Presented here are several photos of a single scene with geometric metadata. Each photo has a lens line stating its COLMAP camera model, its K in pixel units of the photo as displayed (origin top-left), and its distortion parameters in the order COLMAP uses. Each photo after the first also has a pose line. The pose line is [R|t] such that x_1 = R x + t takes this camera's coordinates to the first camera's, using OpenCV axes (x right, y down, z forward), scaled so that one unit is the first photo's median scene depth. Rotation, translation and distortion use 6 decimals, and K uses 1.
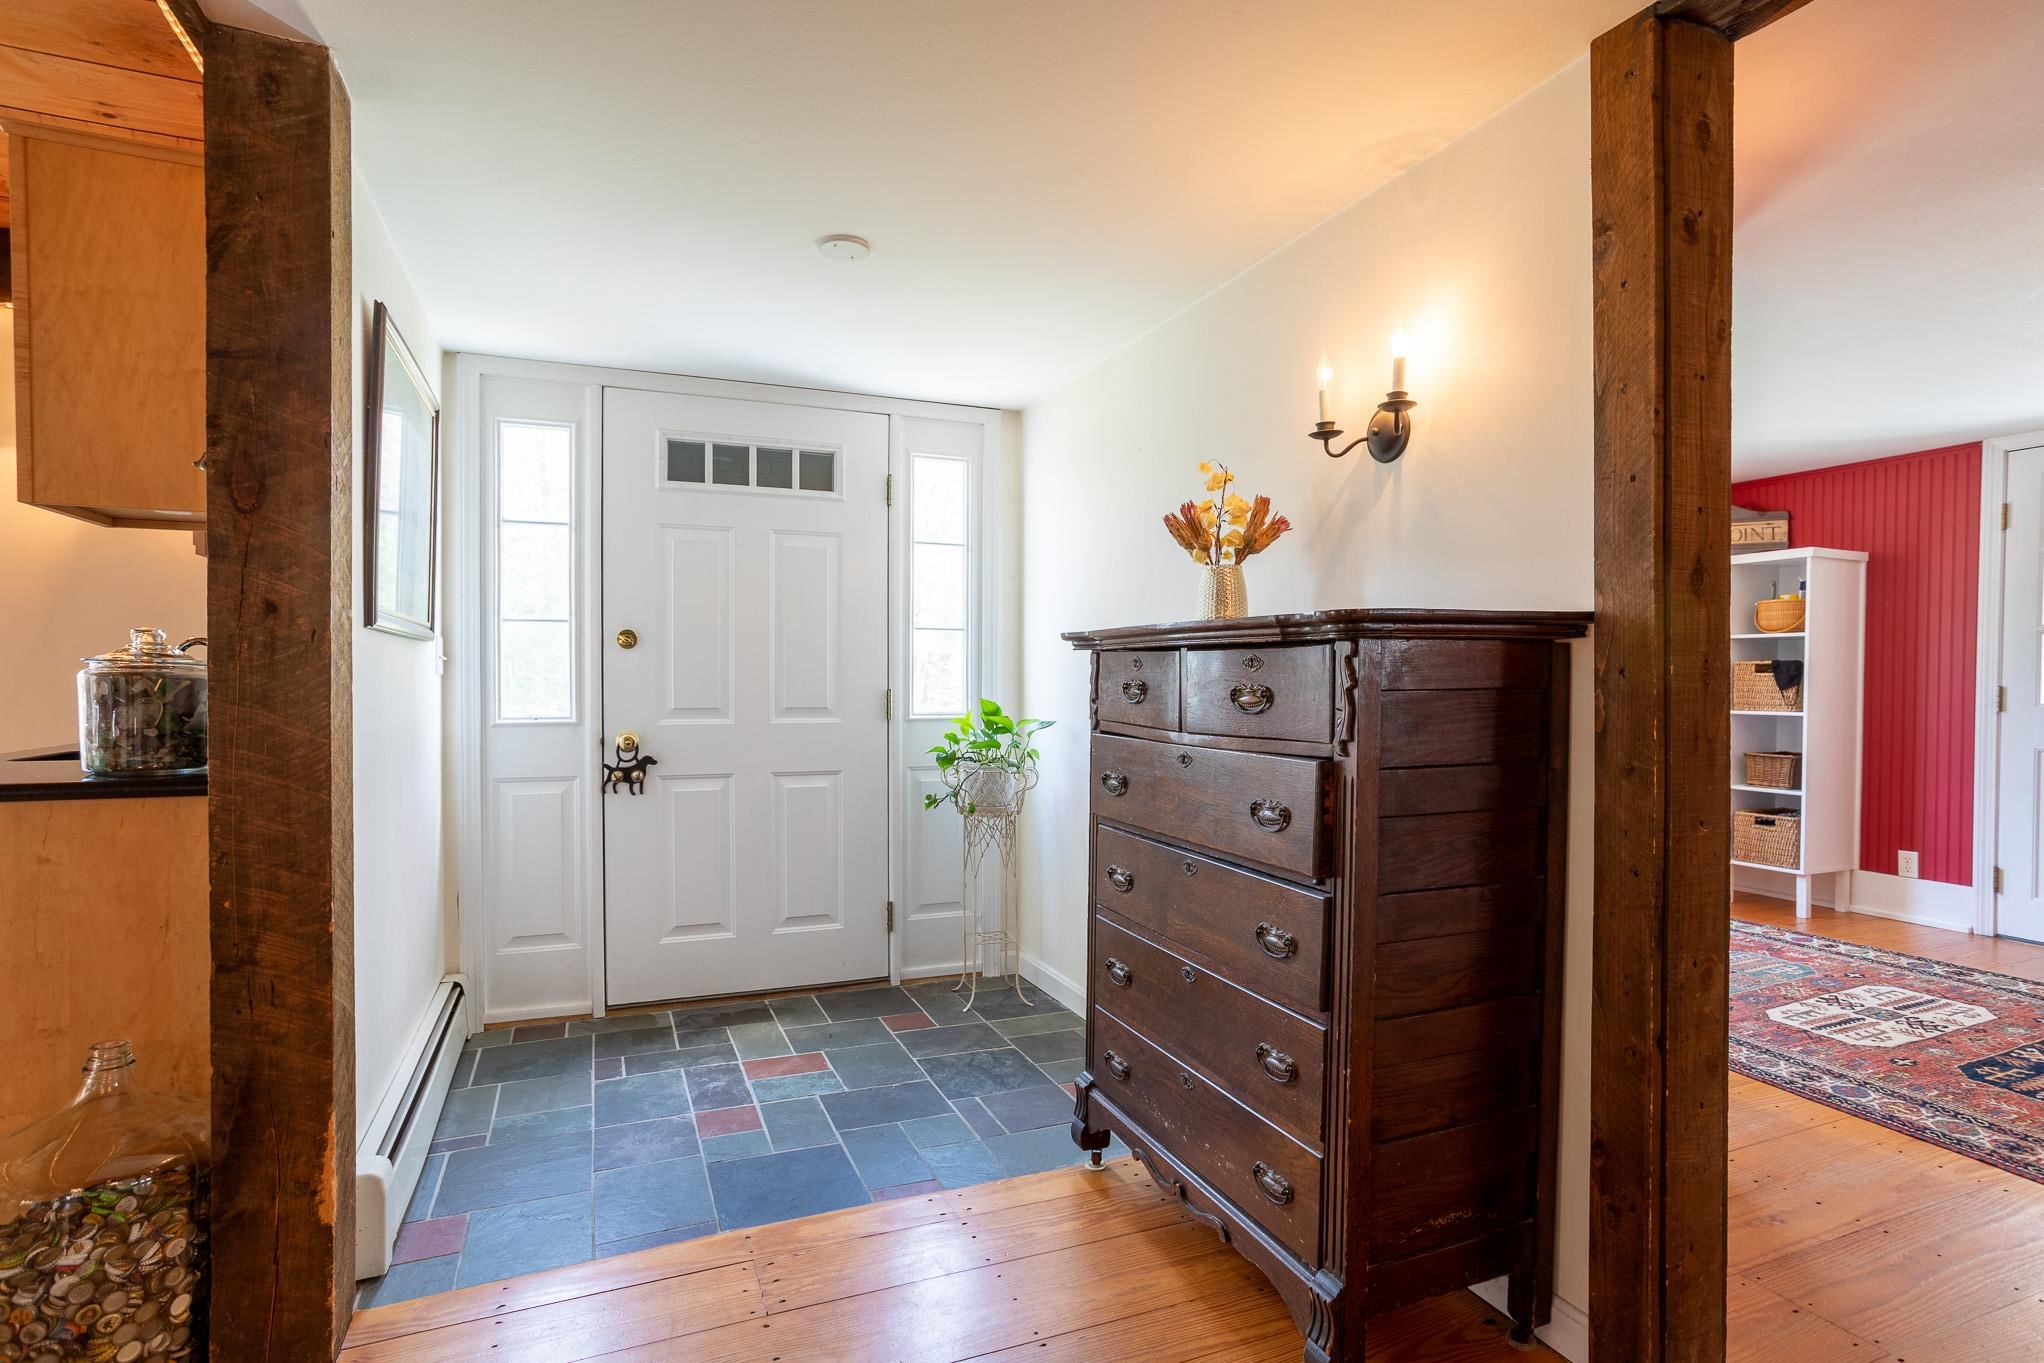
lens RADIAL K [[996.4, 0, 1023.7], [0, 996.4, 689.4], [0, 0, 1]] dist [-0.038474, 0.017316]
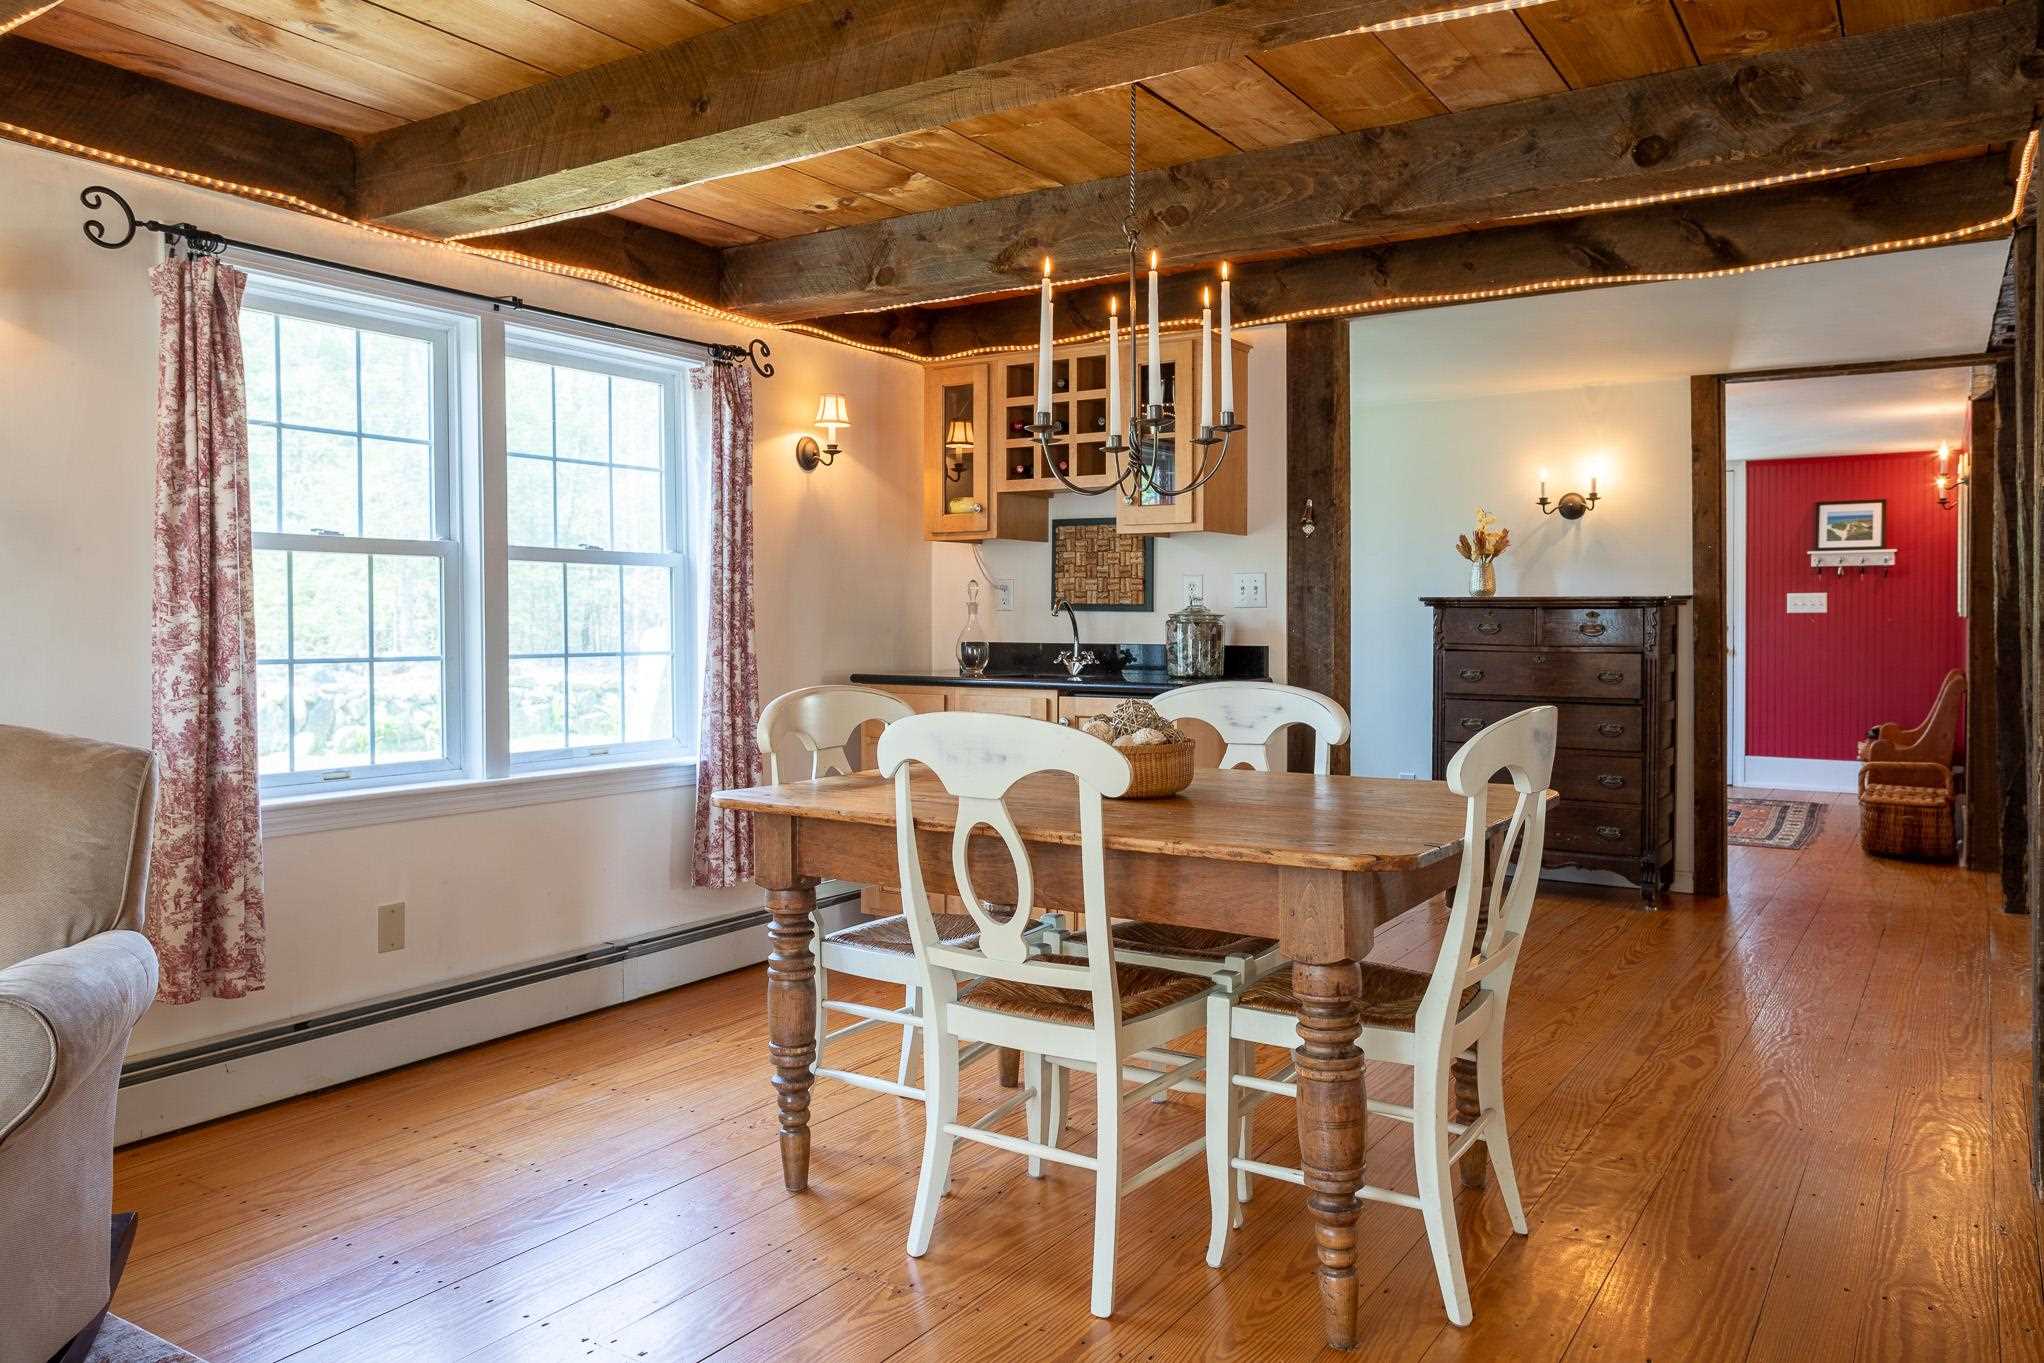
lens RADIAL K [[1461.2, 0, 1019.9], [0, 1461.2, 632.1], [0, 0, 1]] dist [0.001252, 0.011538]
pose [[0.816971, -0.009757, 0.576596, -1.548817], [0.012331, 0.999924, -0.000550, -0.000904], [-0.576547, 0.007559, 0.817029, -0.563744]]
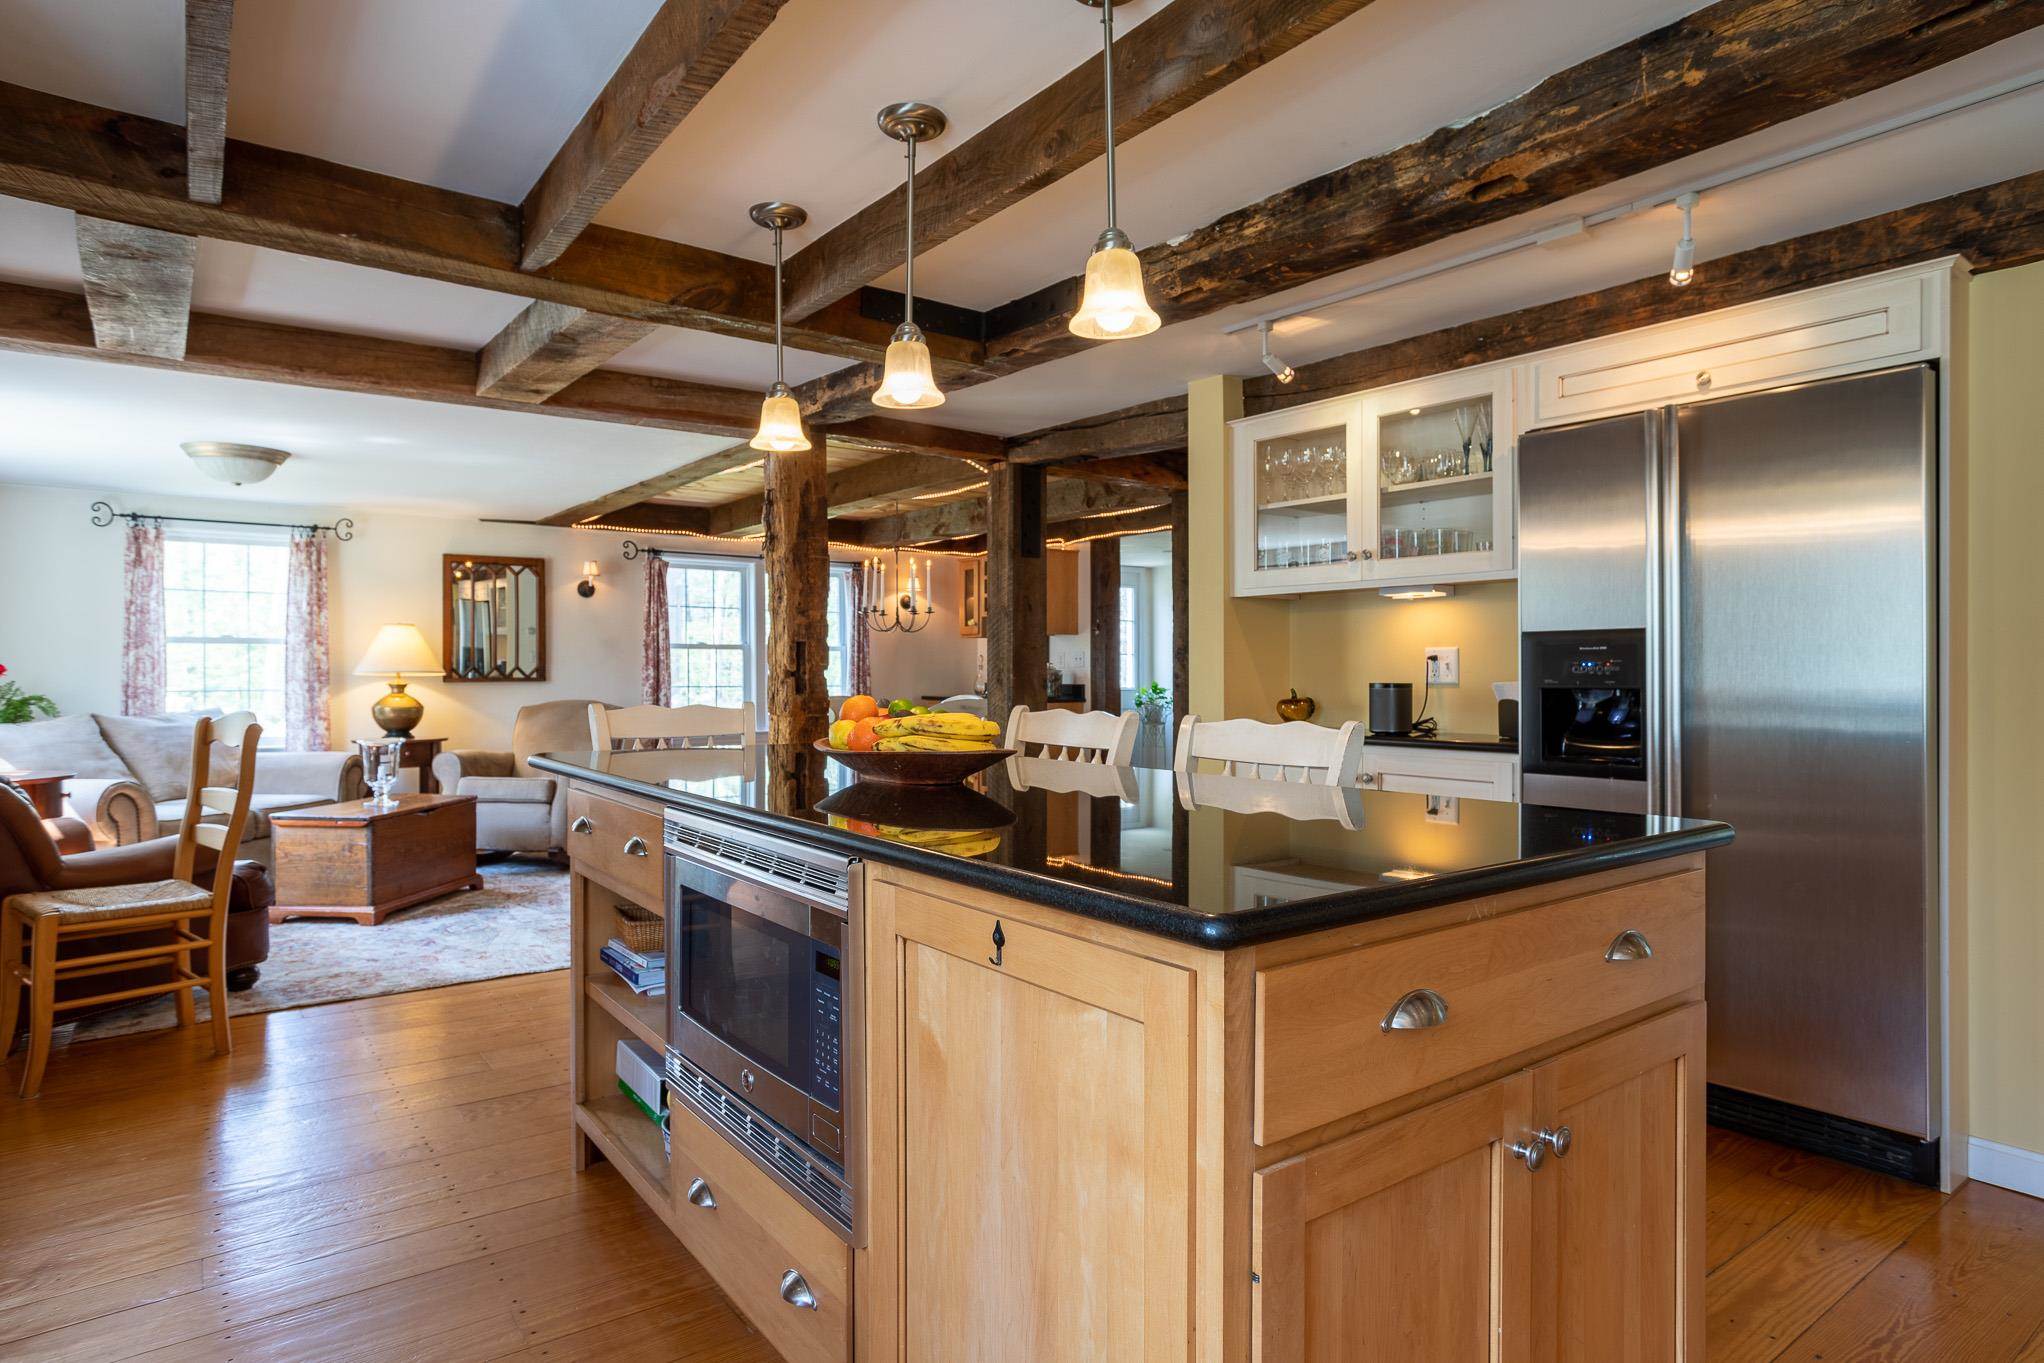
lens RADIAL K [[1141.8, 0, 1007.2], [0, 1141.8, 678.0], [0, 0, 1]] dist [-0.034624, 0.011168]
pose [[0.964594, -0.006550, 0.263658, -1.340889], [0.009104, 0.999923, -0.008467, 0.023532], [-0.263582, 0.010567, 0.964579, -2.025043]]
